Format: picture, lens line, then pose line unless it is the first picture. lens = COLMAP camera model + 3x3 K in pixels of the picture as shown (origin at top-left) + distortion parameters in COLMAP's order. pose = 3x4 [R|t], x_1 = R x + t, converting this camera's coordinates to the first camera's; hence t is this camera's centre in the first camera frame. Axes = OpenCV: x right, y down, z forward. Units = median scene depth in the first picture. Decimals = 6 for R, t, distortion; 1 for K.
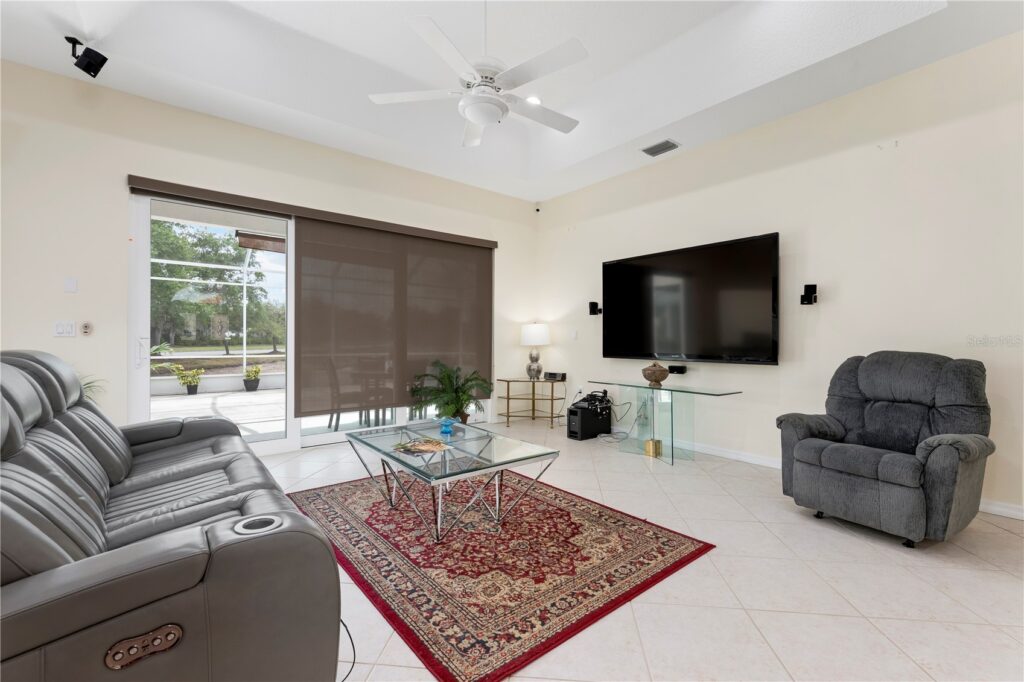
lens RADIAL K [[442.5, 0, 514.2], [0, 442.5, 339.1], [0, 0, 1]] dist [0.002941, -0.000124]
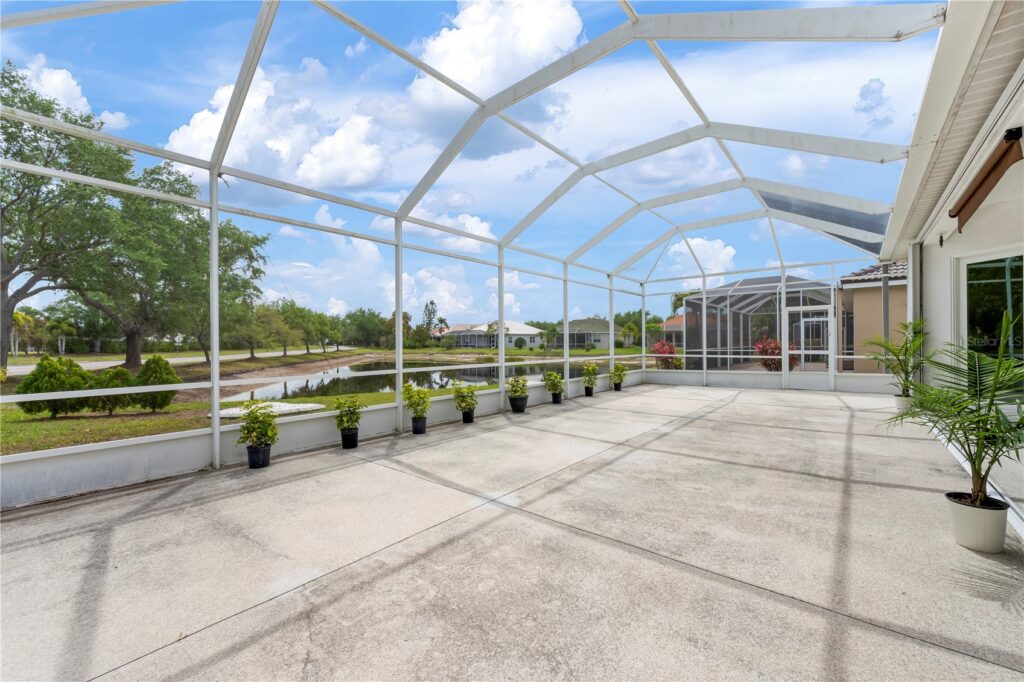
lens RADIAL K [[401.2, 0, 513.5], [0, 401.2, 344.5], [0, 0, 1]] dist [-0.000954, -0.000143]
pose [[0.982013, -0.015343, 0.188190, -1.878528], [0.013537, 0.999849, 0.010878, -0.002043], [-0.188329, -0.008134, 0.982072, 0.912681]]
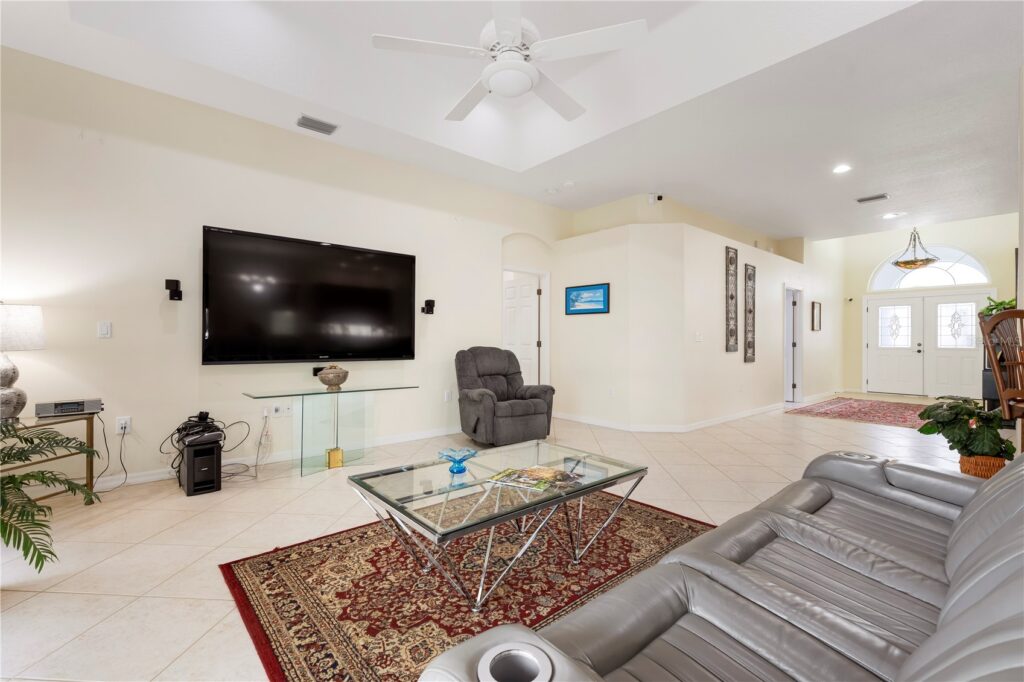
lens RADIAL K [[444.6, 0, 514.5], [0, 444.6, 343.6], [0, 0, 1]] dist [0.000648, -0.000014]
pose [[-0.043533, -0.013978, 0.998954, -0.582674], [-0.011095, 0.999847, 0.013507, -0.006476], [-0.998990, -0.010495, -0.043681, 0.626995]]
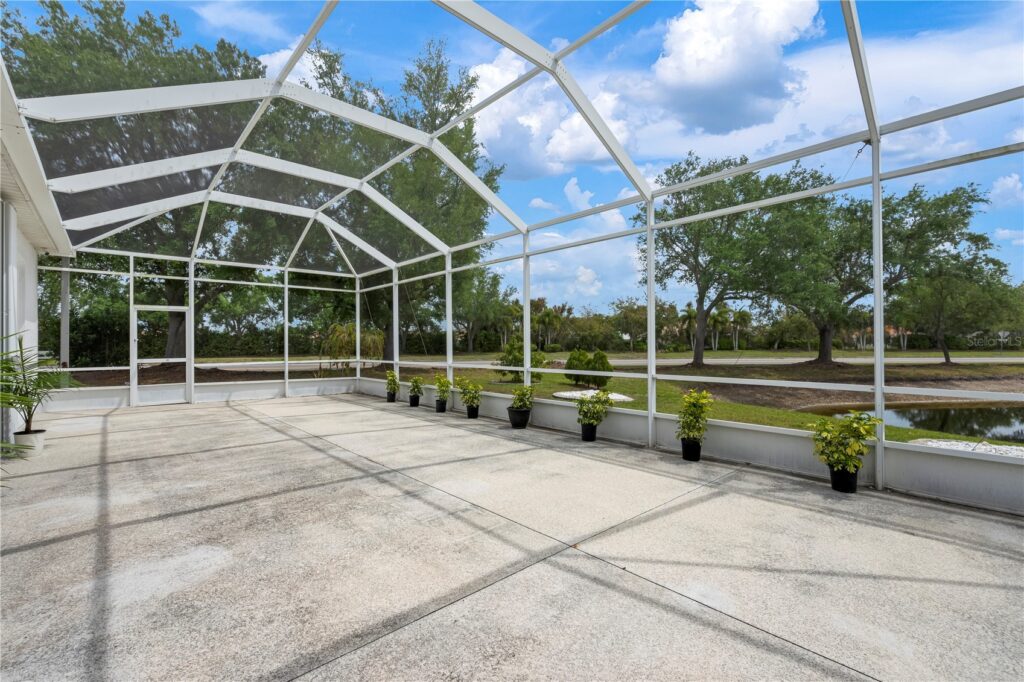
lens RADIAL K [[442.5, 0, 514.2], [0, 442.5, 339.1], [0, 0, 1]] dist [0.002941, -0.000124]
pose [[0.071712, -0.017630, -0.997270, 0.047657], [0.009150, 0.999813, -0.017017, 0.016732], [0.997383, -0.007905, 0.071860, 2.479899]]
